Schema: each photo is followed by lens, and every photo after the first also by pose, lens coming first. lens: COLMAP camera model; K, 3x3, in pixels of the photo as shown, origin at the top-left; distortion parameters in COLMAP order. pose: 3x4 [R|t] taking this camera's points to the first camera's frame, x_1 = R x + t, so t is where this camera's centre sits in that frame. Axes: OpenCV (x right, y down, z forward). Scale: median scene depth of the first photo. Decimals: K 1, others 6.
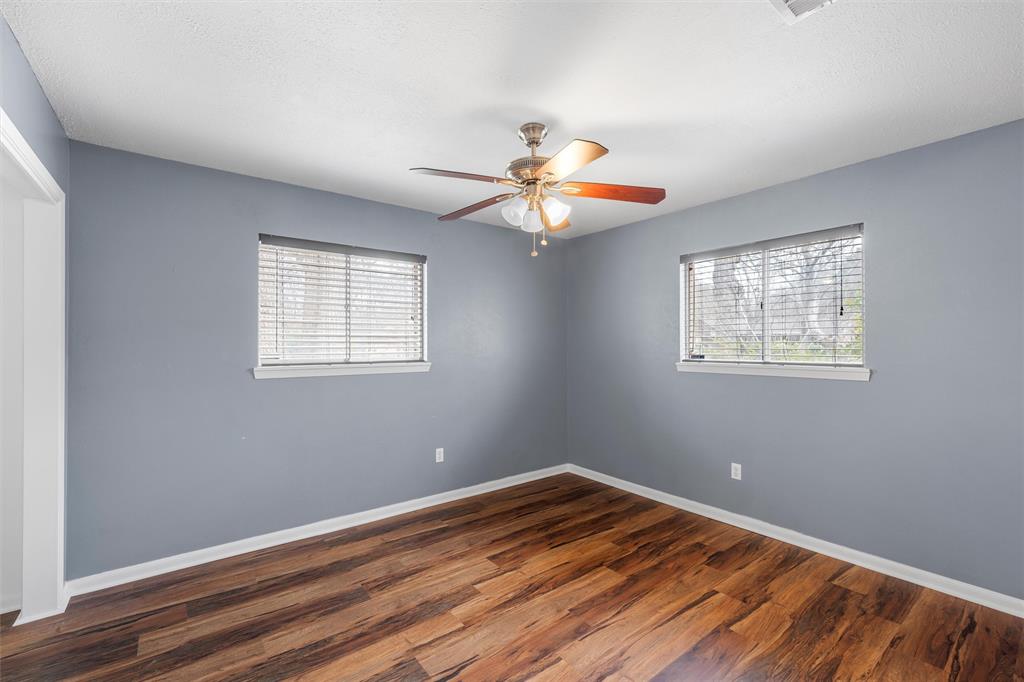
lens RADIAL K [[434.1, 0, 509.6], [0, 434.1, 341.1], [0, 0, 1]] dist [-0.002239, -0.000050]
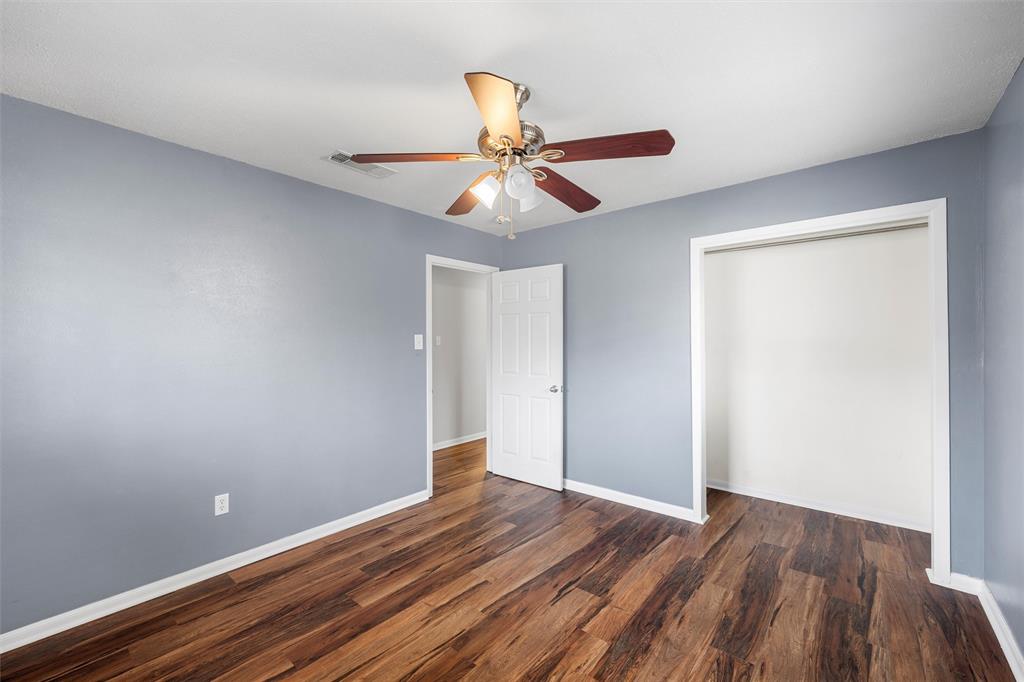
lens RADIAL K [[434.1, 0, 513.7], [0, 434.1, 343.0], [0, 0, 1]] dist [-0.002239, -0.000050]
pose [[-0.975457, 0.005972, -0.220110, 0.263046], [0.007703, 0.999946, -0.007007, 0.016013], [0.220056, -0.008530, -0.975450, 1.981084]]
